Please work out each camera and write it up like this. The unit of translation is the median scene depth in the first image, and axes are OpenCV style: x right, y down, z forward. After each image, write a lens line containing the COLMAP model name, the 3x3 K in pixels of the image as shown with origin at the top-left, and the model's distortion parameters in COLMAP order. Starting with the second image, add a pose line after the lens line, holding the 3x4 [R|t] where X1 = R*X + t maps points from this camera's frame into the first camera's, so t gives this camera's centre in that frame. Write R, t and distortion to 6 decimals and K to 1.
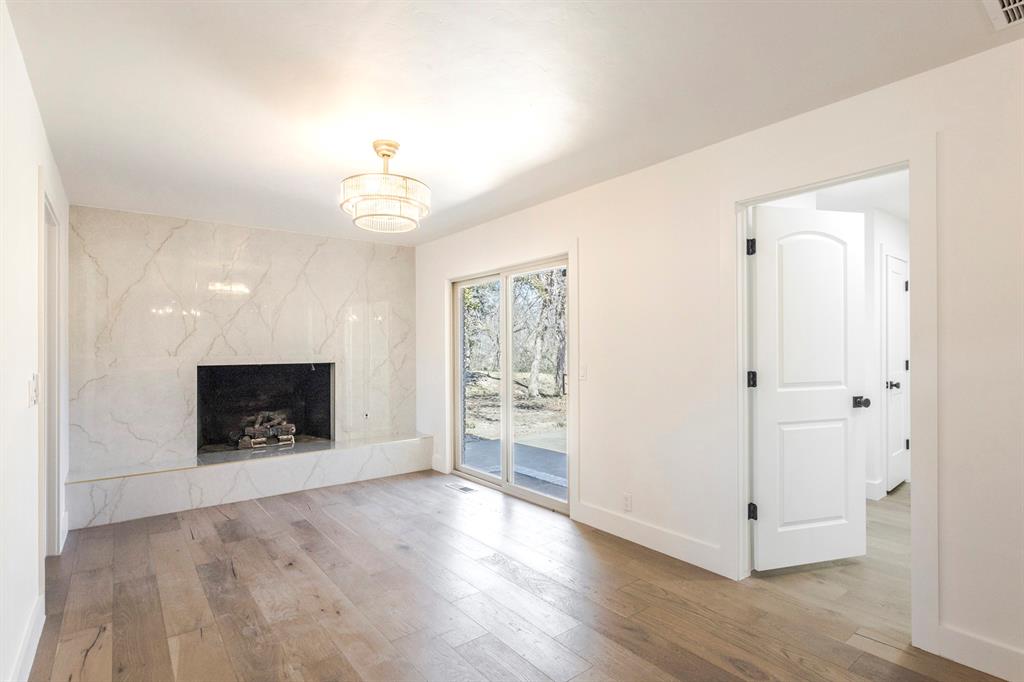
lens RADIAL K [[500.8, 0, 514.7], [0, 500.8, 345.1], [0, 0, 1]] dist [0.001353, 0.000454]
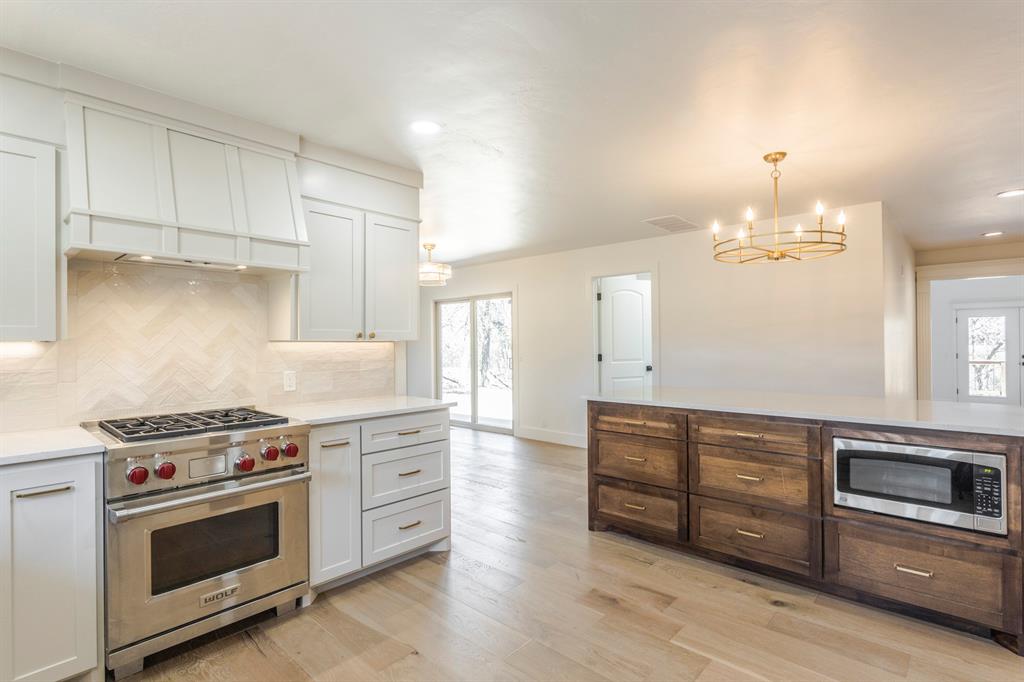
lens RADIAL K [[500.8, 0, 511.3], [0, 500.8, 342.2], [0, 0, 1]] dist [0.001353, 0.000454]
pose [[0.988115, 0.000609, 0.153713, -0.237331], [-0.000767, 0.999999, 0.000969, -0.000757], [-0.153712, -0.001076, 0.988115, -1.079550]]
